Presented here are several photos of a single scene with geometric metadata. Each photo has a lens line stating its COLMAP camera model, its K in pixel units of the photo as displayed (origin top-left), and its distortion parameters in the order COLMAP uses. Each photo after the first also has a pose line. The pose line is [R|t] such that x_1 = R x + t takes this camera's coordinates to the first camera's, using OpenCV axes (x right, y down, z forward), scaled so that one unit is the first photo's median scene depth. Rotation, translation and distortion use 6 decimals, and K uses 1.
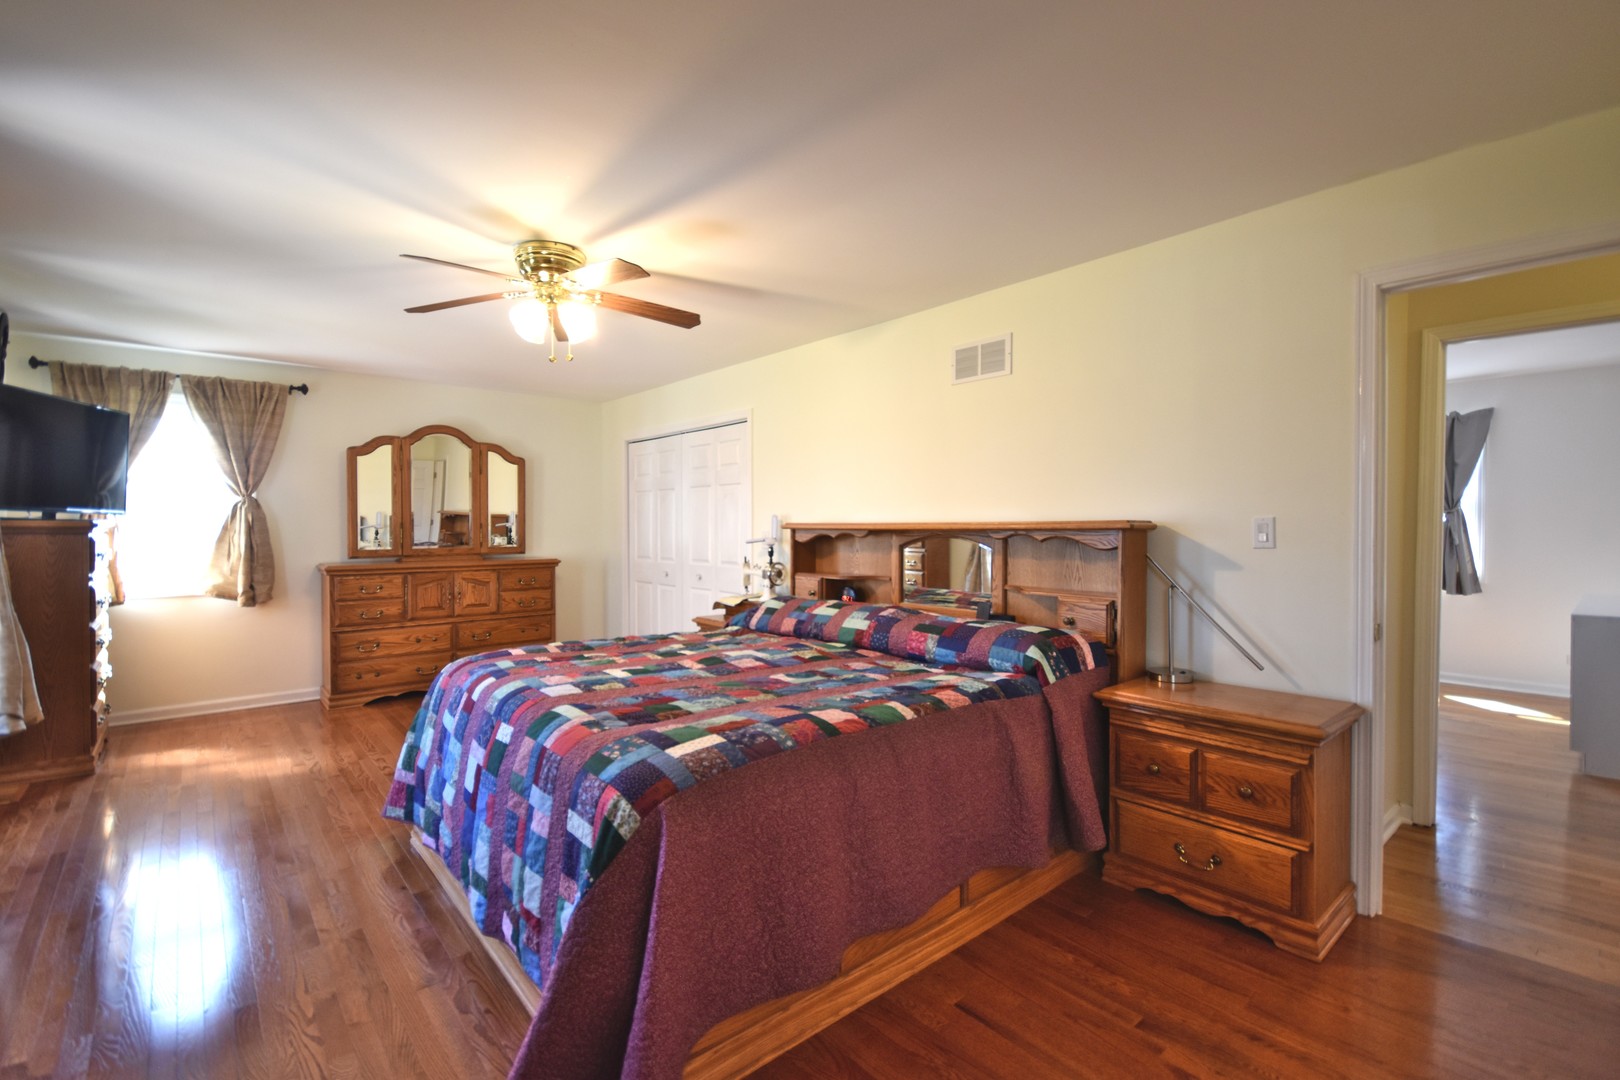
lens RADIAL K [[734.4, 0, 798.5], [0, 734.4, 525.1], [0, 0, 1]] dist [0.001358, 0.001224]
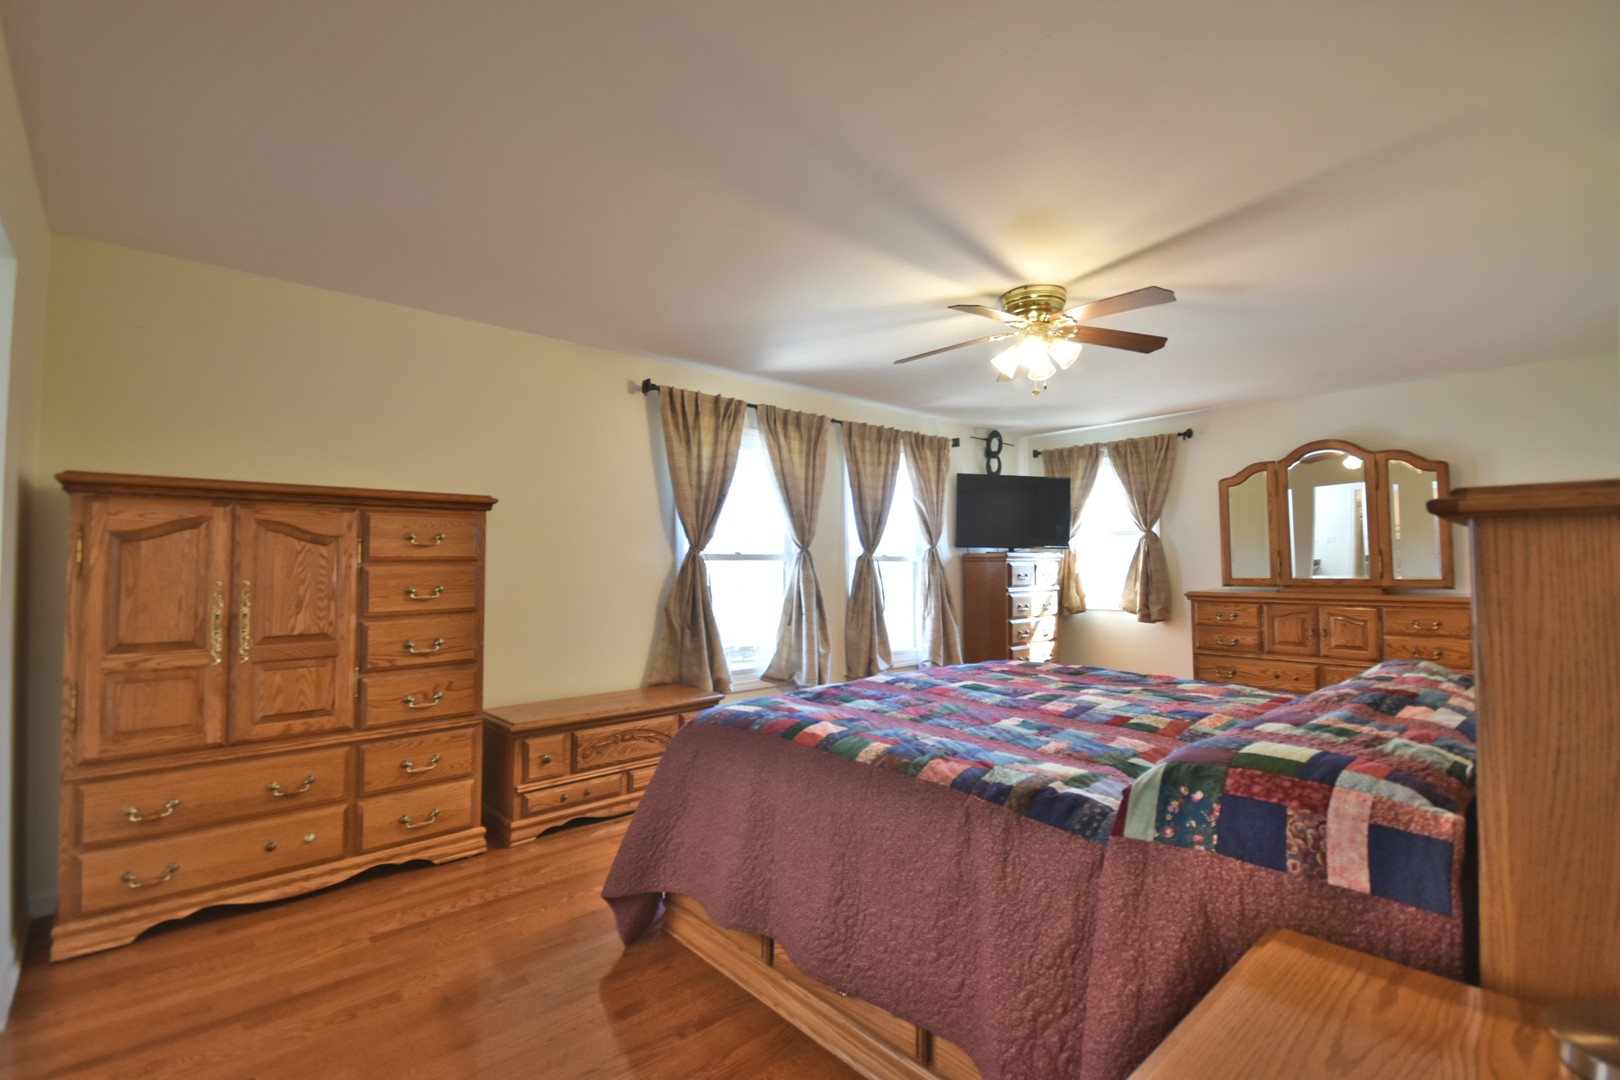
lens RADIAL K [[734.4, 0, 801.6], [0, 734.4, 532.1], [0, 0, 1]] dist [0.001358, 0.001224]
pose [[0.010160, -0.048352, -0.998779, 0.433144], [0.001829, 0.998829, -0.048336, 0.018618], [0.999947, -0.001336, 0.010237, 0.396430]]
